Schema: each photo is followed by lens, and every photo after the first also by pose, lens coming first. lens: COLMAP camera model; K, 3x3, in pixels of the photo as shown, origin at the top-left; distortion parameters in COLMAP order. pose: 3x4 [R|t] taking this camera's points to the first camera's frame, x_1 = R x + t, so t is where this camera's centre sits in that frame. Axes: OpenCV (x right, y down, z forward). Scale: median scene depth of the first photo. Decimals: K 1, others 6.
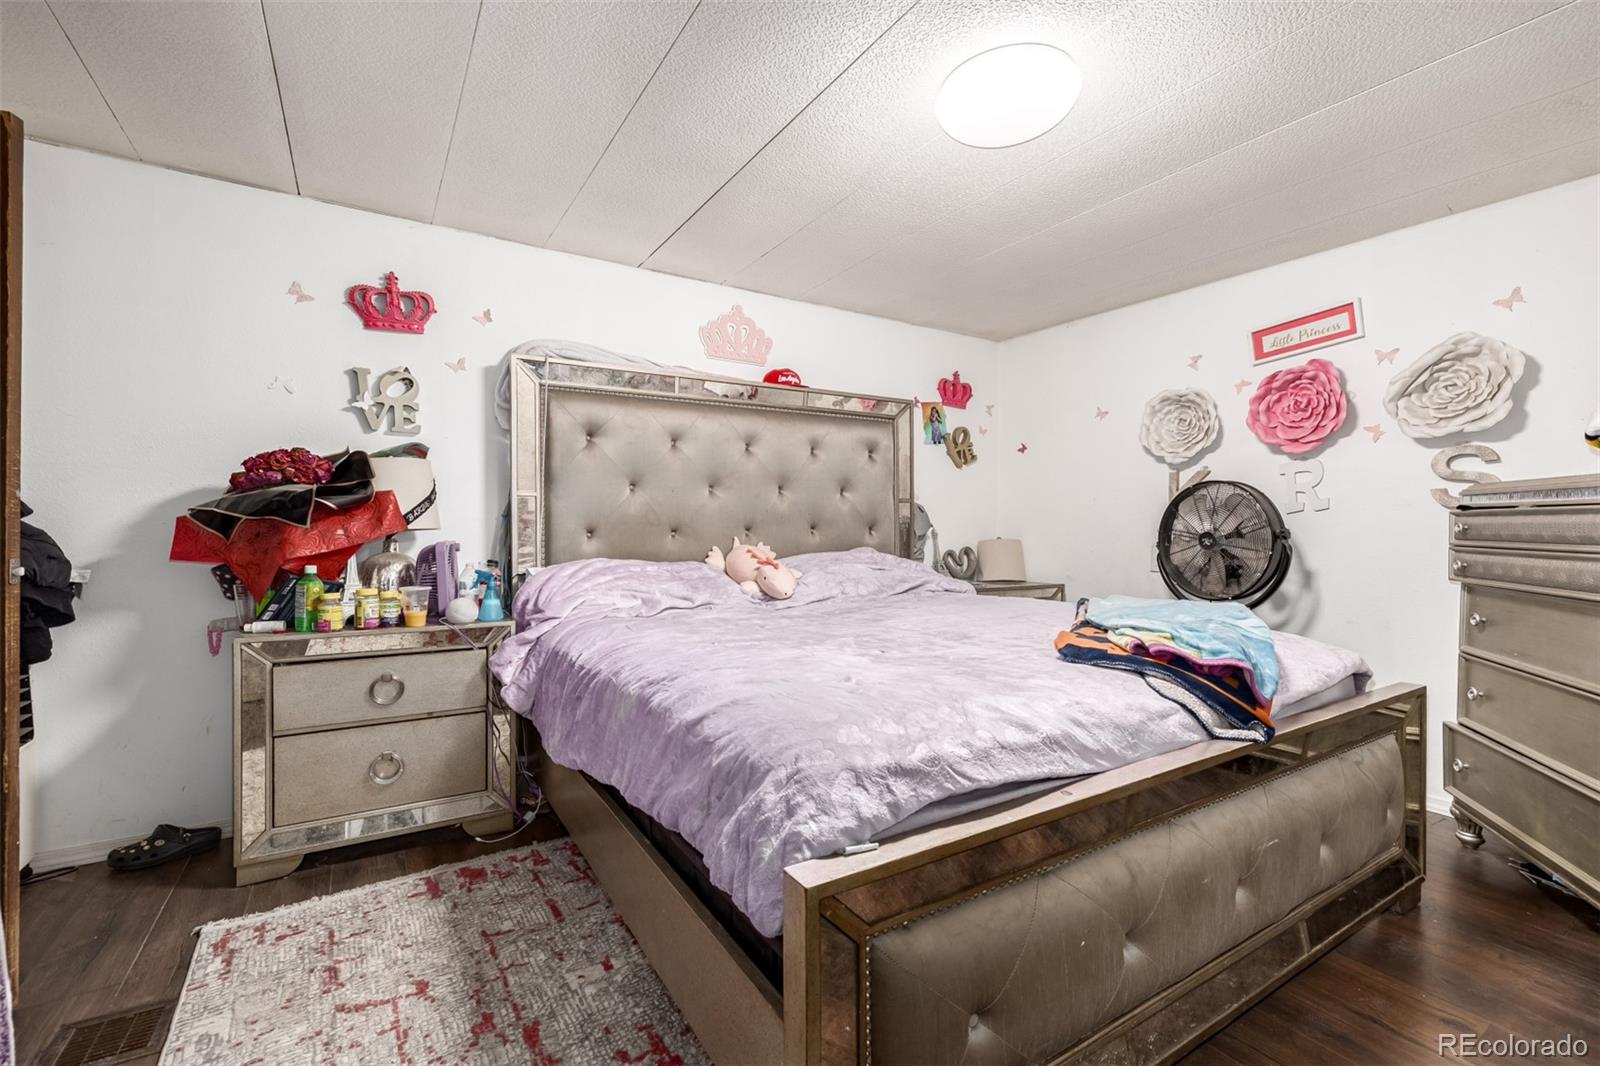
lens RADIAL K [[685.5, 0, 798.7], [0, 685.5, 526.4], [0, 0, 1]] dist [0.003229, 0.000218]
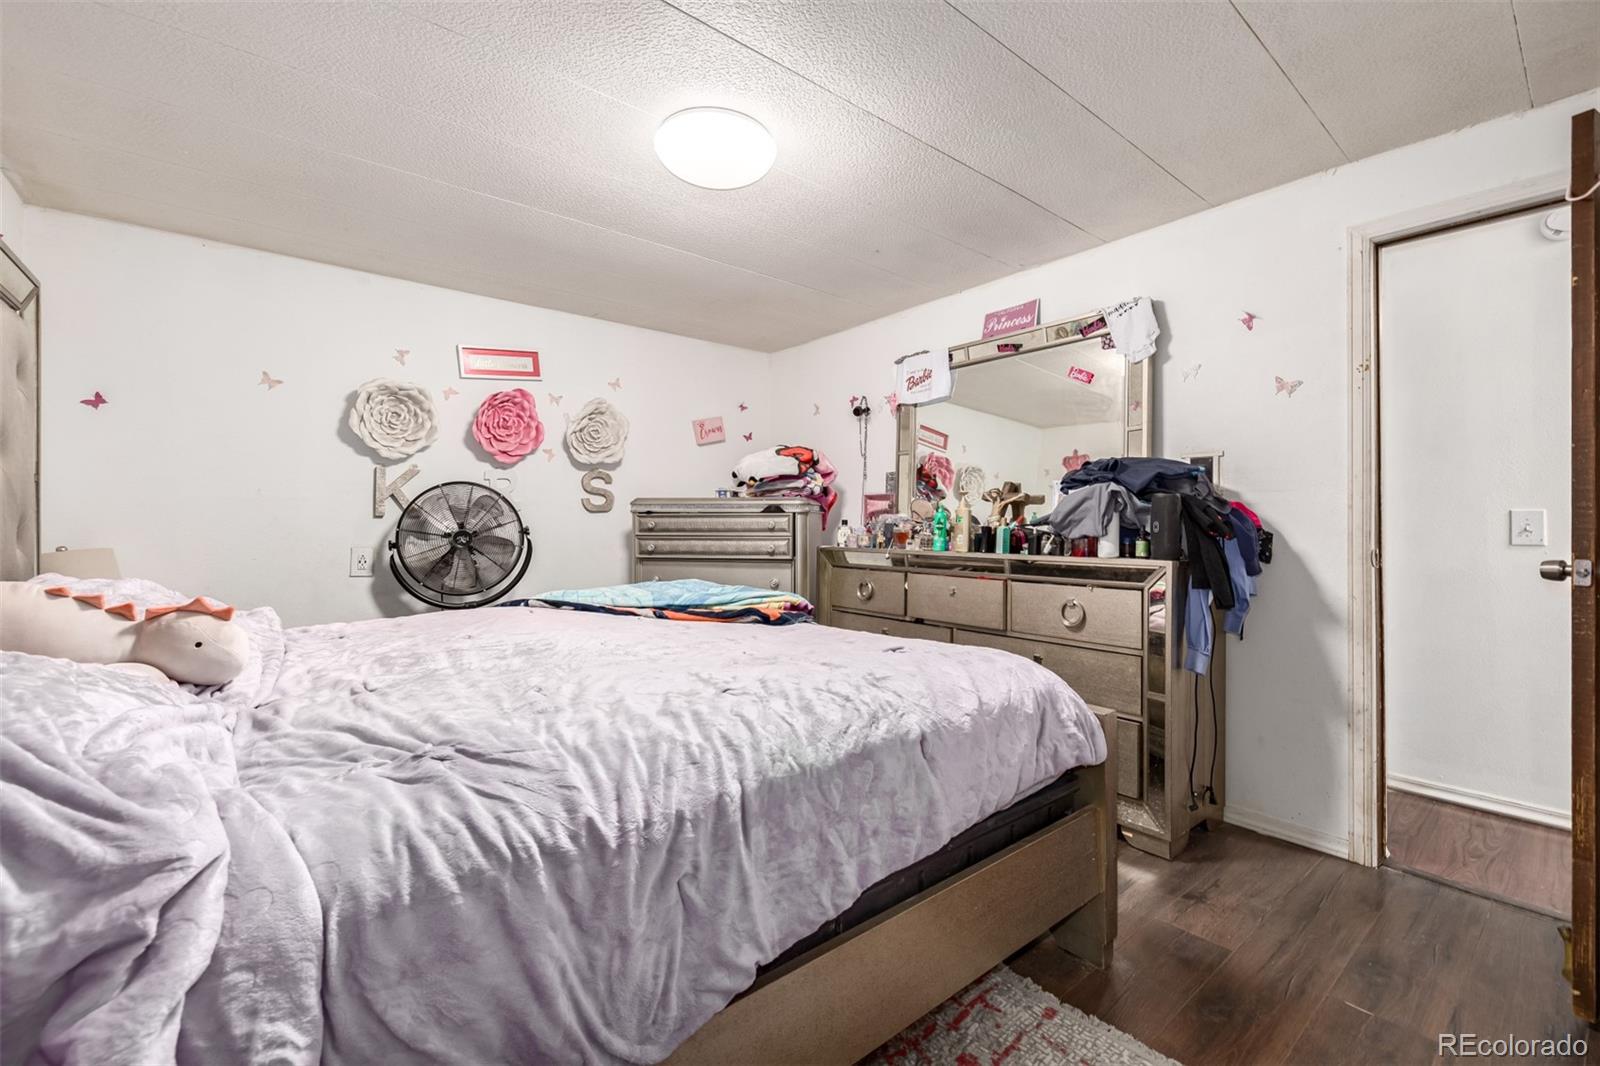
lens RADIAL K [[685.5, 0, 798.7], [0, 685.5, 526.4], [0, 0, 1]] dist [0.003229, 0.000218]
pose [[-0.139828, -0.003876, 0.990168, -0.528245], [0.007419, 0.999960, 0.004962, -0.000124], [-0.990148, 0.008040, -0.139794, 0.674756]]
